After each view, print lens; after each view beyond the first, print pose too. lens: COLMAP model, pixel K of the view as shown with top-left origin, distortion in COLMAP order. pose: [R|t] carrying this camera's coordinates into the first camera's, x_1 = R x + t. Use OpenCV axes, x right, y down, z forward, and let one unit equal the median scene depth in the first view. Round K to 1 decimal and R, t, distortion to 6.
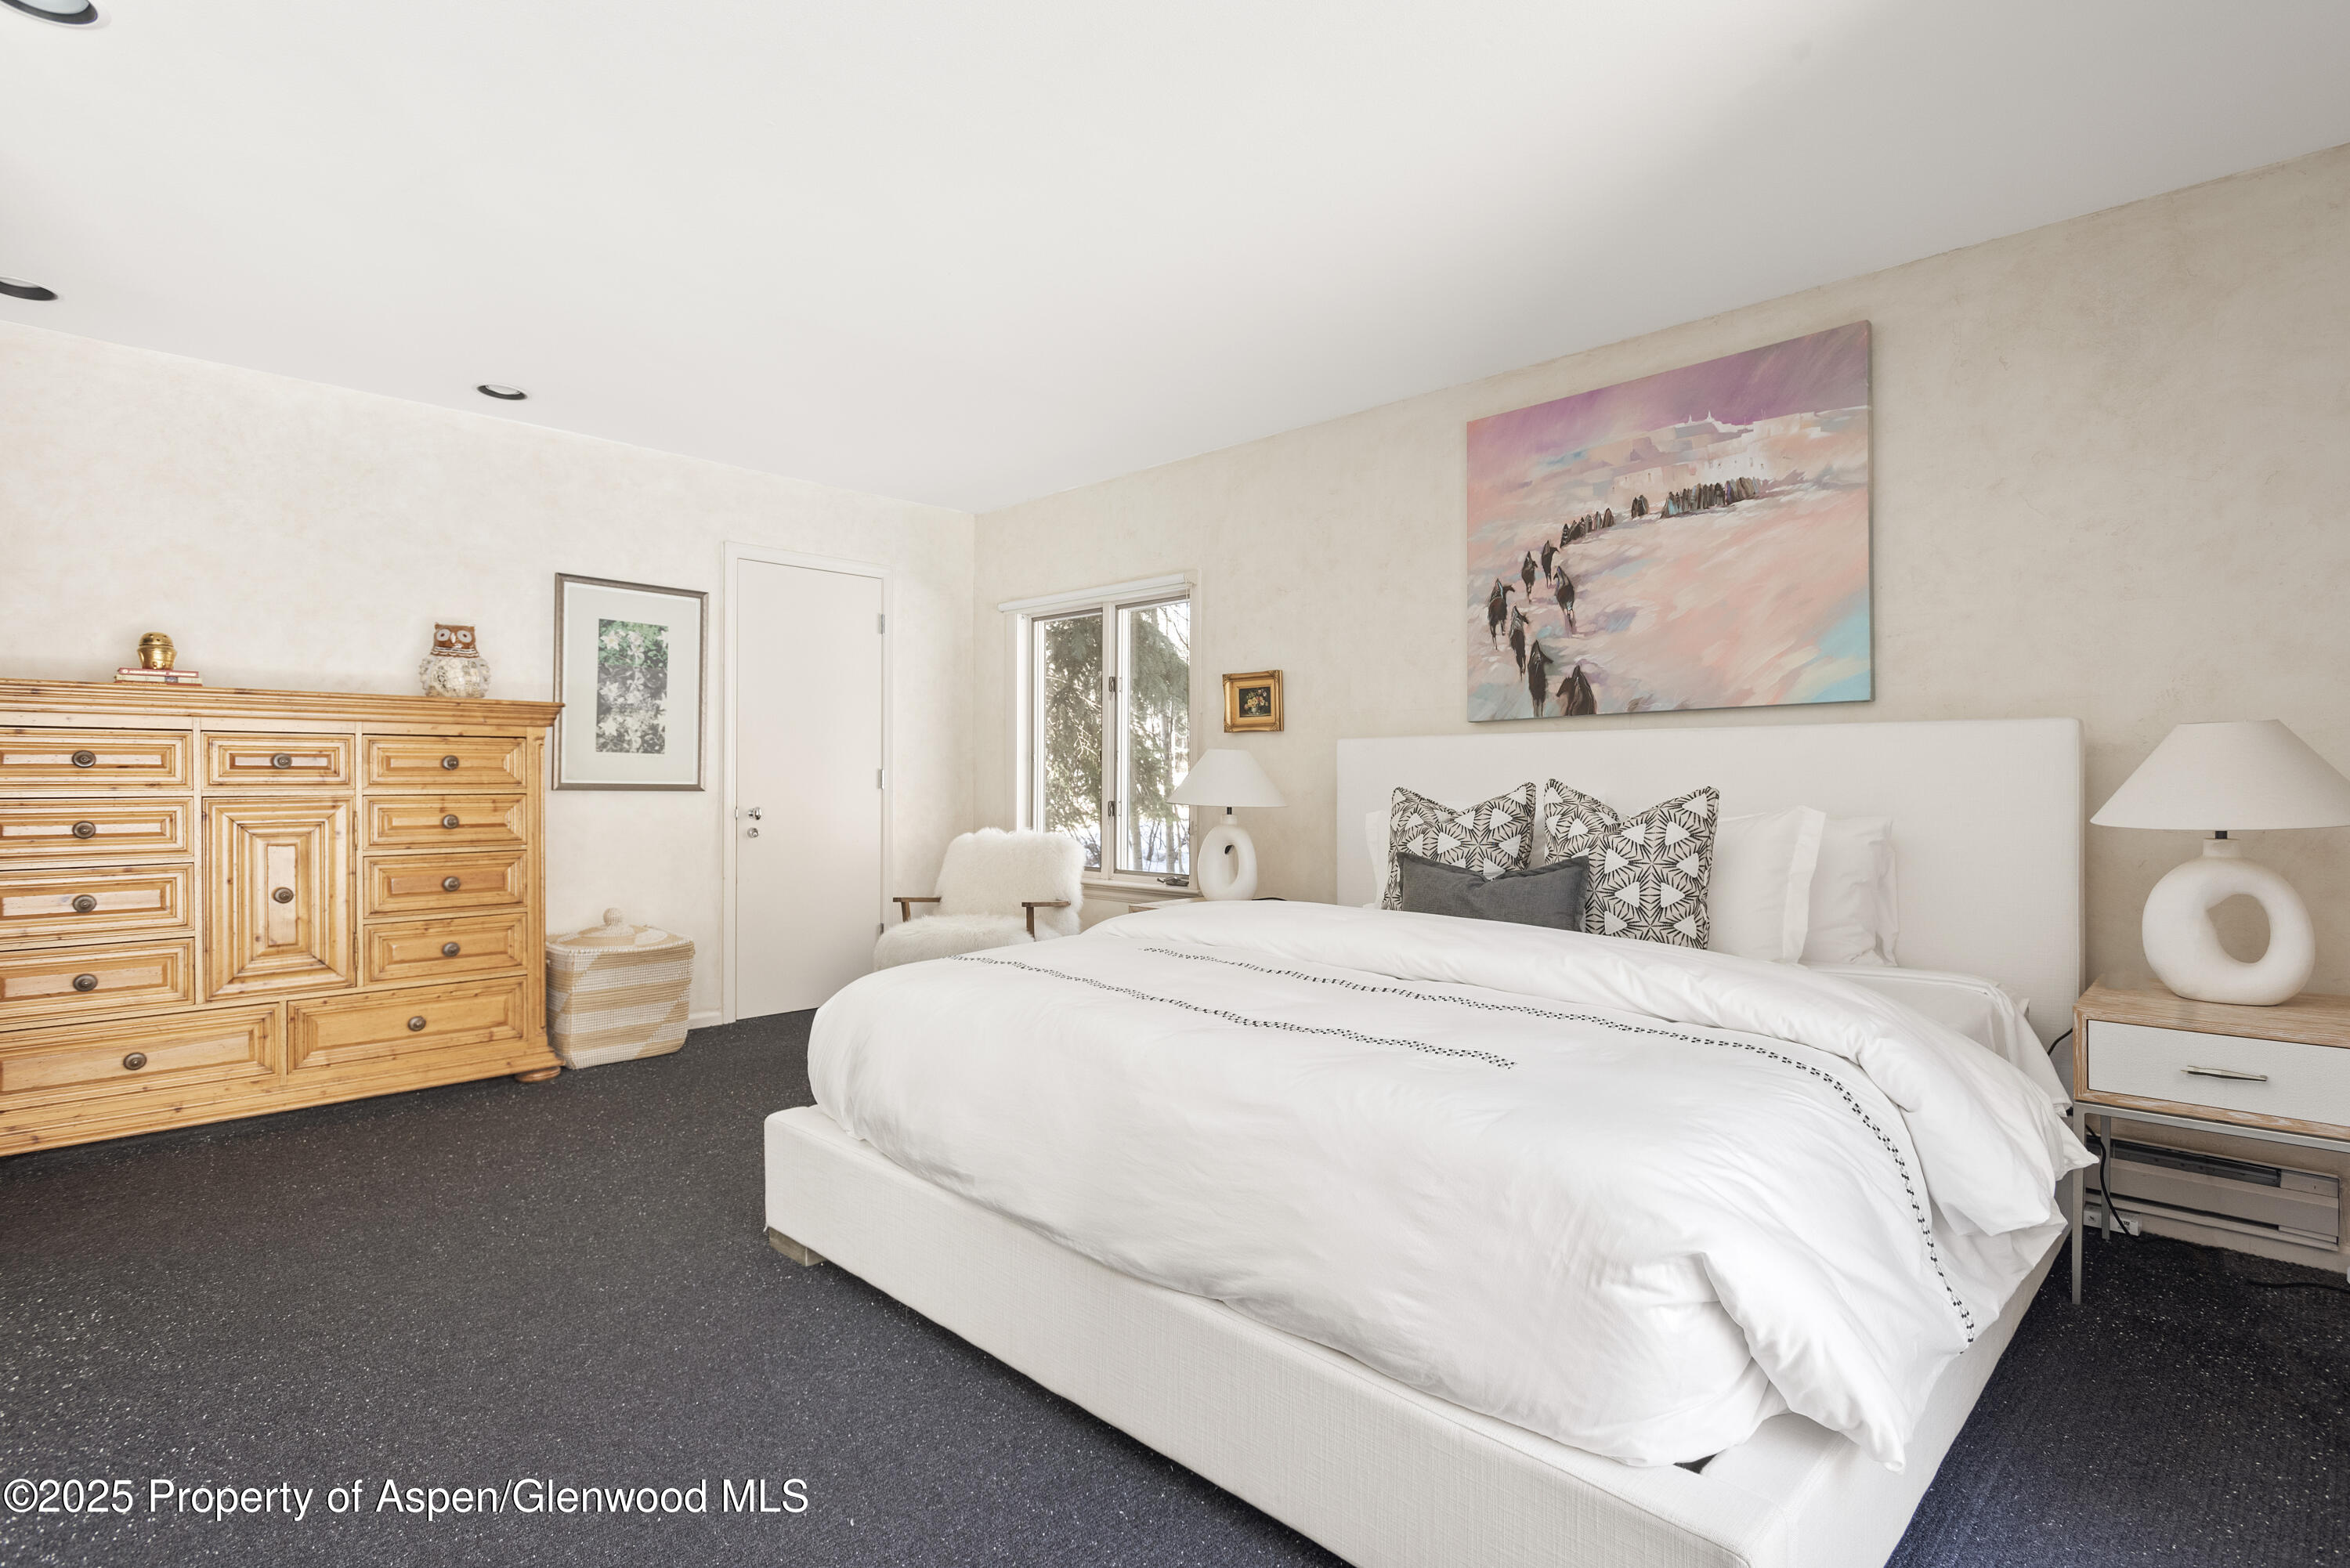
lens RADIAL K [[1159.7, 0, 1187.2], [0, 1159.7, 777.0], [0, 0, 1]] dist [0.006623, 0.000613]
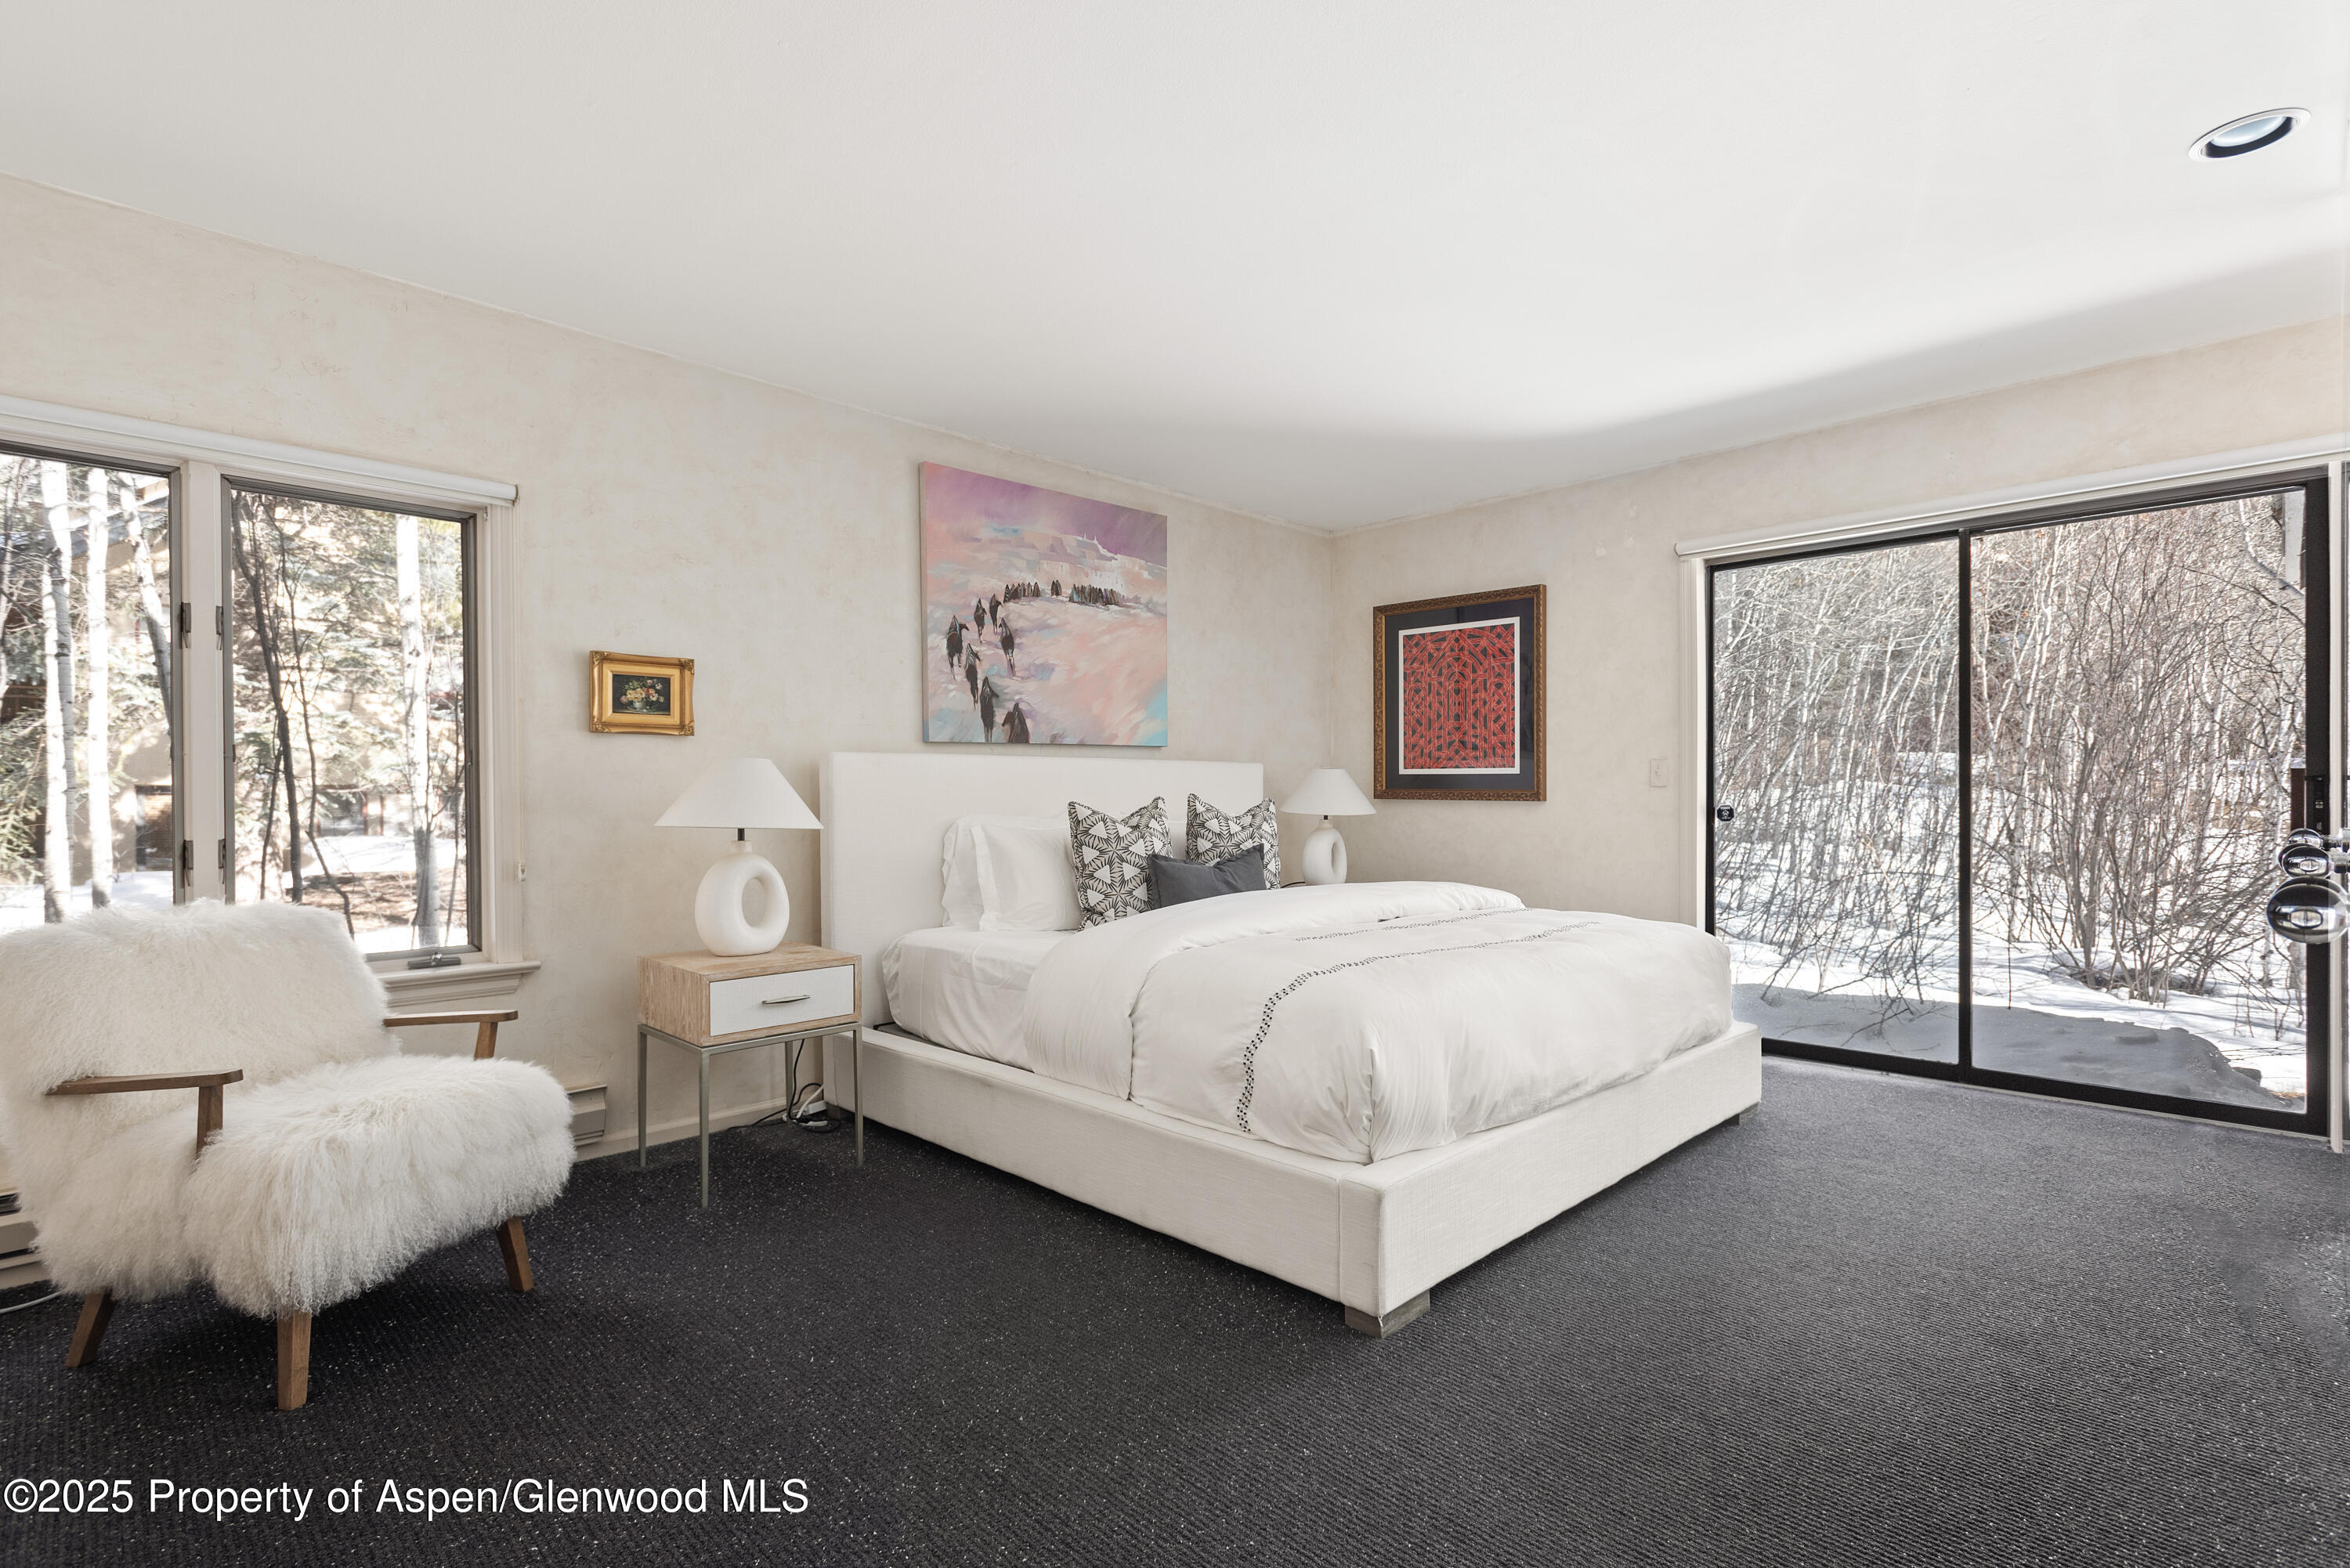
lens RADIAL K [[1109.7, 0, 1187.7], [0, 1109.7, 795.6], [0, 0, 1]] dist [0.018149, 0.000255]
pose [[0.013210, -0.002916, 0.999908, -0.835245], [0.002673, 0.999992, 0.002881, -0.000213], [-0.999909, 0.002634, 0.013217, 0.797810]]
